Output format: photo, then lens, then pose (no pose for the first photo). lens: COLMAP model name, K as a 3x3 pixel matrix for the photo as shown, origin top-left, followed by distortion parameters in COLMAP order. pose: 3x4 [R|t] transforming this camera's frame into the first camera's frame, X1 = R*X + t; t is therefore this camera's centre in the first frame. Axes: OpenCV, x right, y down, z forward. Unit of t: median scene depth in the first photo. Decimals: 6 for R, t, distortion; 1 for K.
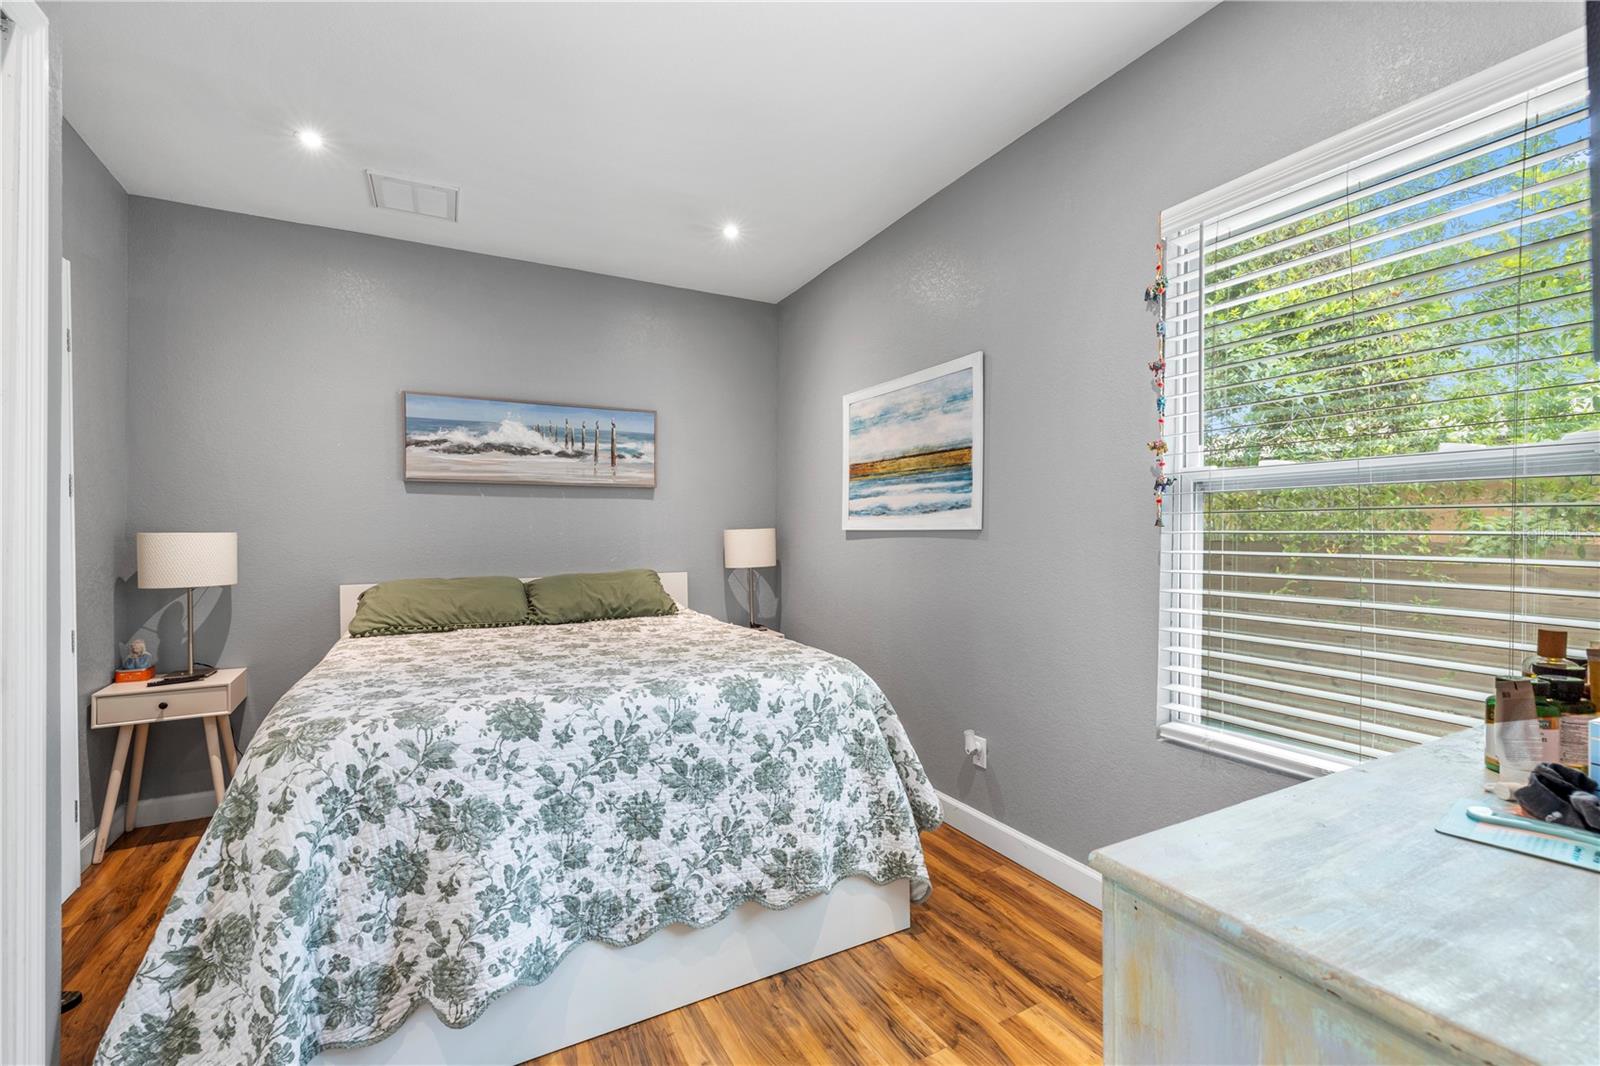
lens RADIAL K [[677.9, 0, 797.1], [0, 677.9, 540.0], [0, 0, 1]] dist [0.001786, 0.000440]
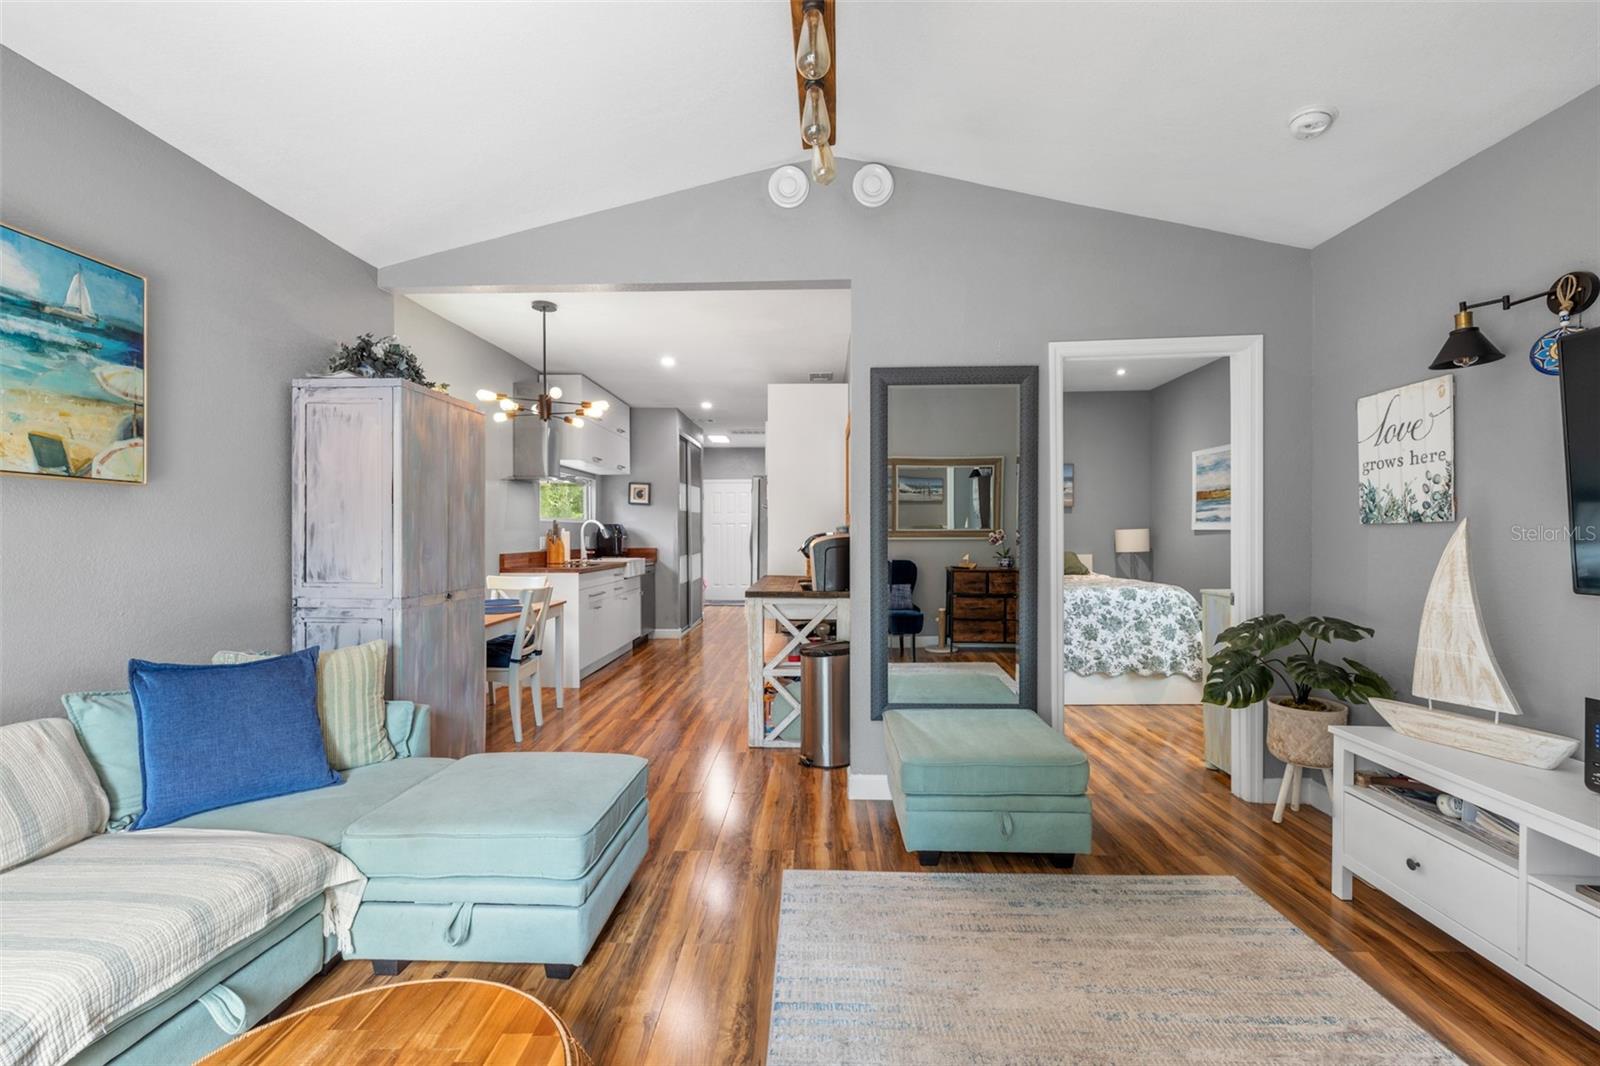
lens RADIAL K [[677.9, 0, 797.1], [0, 677.9, 540.0], [0, 0, 1]] dist [0.001786, 0.000440]
pose [[0.864011, 0.000394, -0.503472, 0.119539], [0.001676, 0.999992, 0.003660, 0.006239], [0.503470, -0.004006, 0.864004, -1.760917]]
